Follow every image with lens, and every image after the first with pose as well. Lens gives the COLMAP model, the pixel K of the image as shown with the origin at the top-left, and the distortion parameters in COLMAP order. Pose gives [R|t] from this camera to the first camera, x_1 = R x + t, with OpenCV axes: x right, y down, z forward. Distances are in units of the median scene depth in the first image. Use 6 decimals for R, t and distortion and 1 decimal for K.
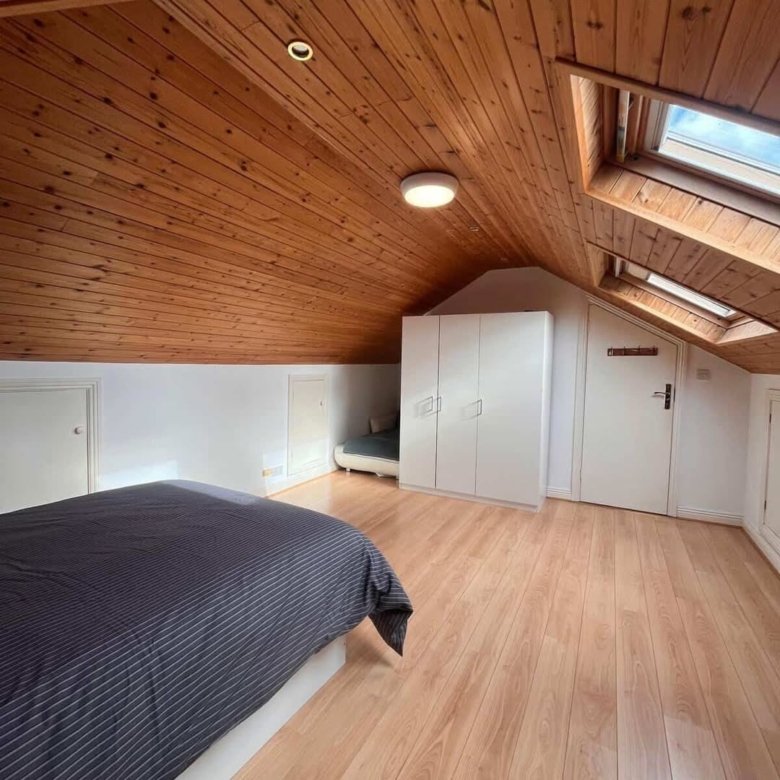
lens RADIAL K [[421.0, 0, 390.8], [0, 421.0, 386.5], [0, 0, 1]] dist [0.003313, -0.003528]
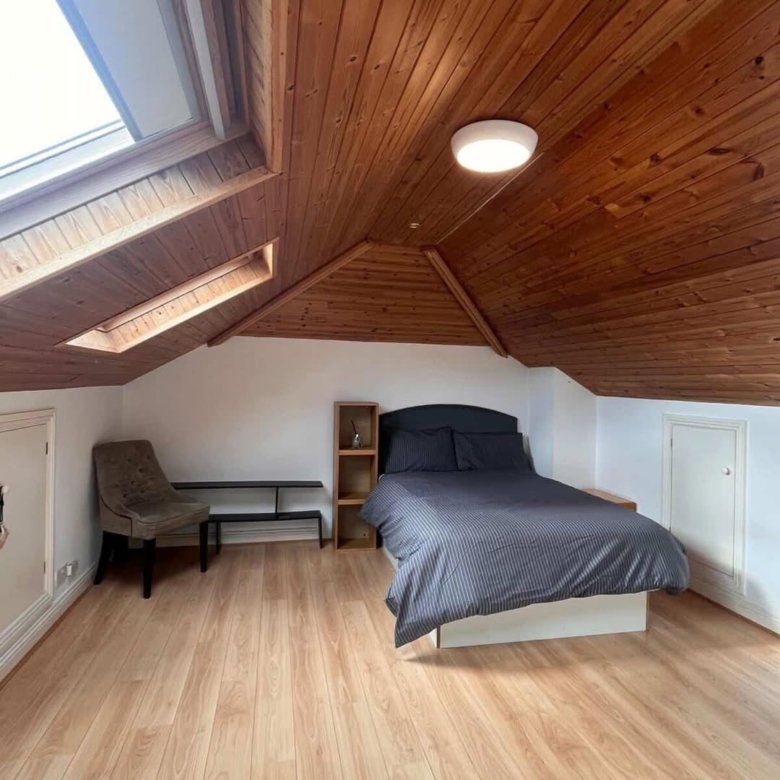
lens RADIAL K [[510.5, 0, 385.7], [0, 510.5, 386.3], [0, 0, 1]] dist [-0.002006, 0.000748]
pose [[-0.766793, -0.031296, -0.641131, 0.513284], [-0.067503, 0.997204, 0.032056, -0.061025], [0.638335, 0.067858, -0.766762, 1.067234]]
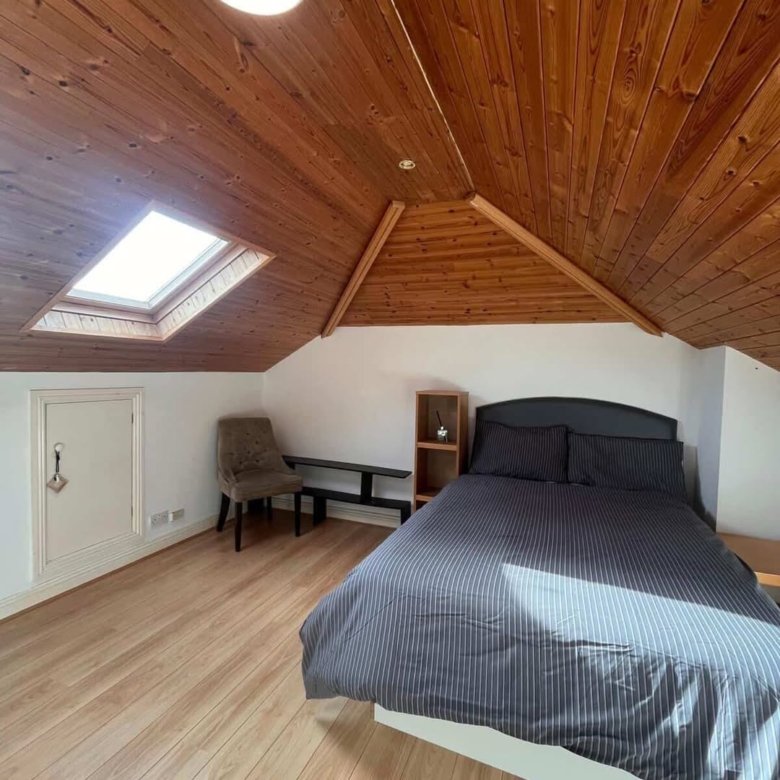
lens RADIAL K [[421.0, 0, 390.8], [0, 421.0, 386.5], [0, 0, 1]] dist [0.003313, -0.003528]
pose [[-0.995198, -0.040878, -0.088932, -0.025441], [-0.048248, 0.995433, 0.082367, -0.060270], [0.085159, 0.086262, -0.992626, 0.991911]]
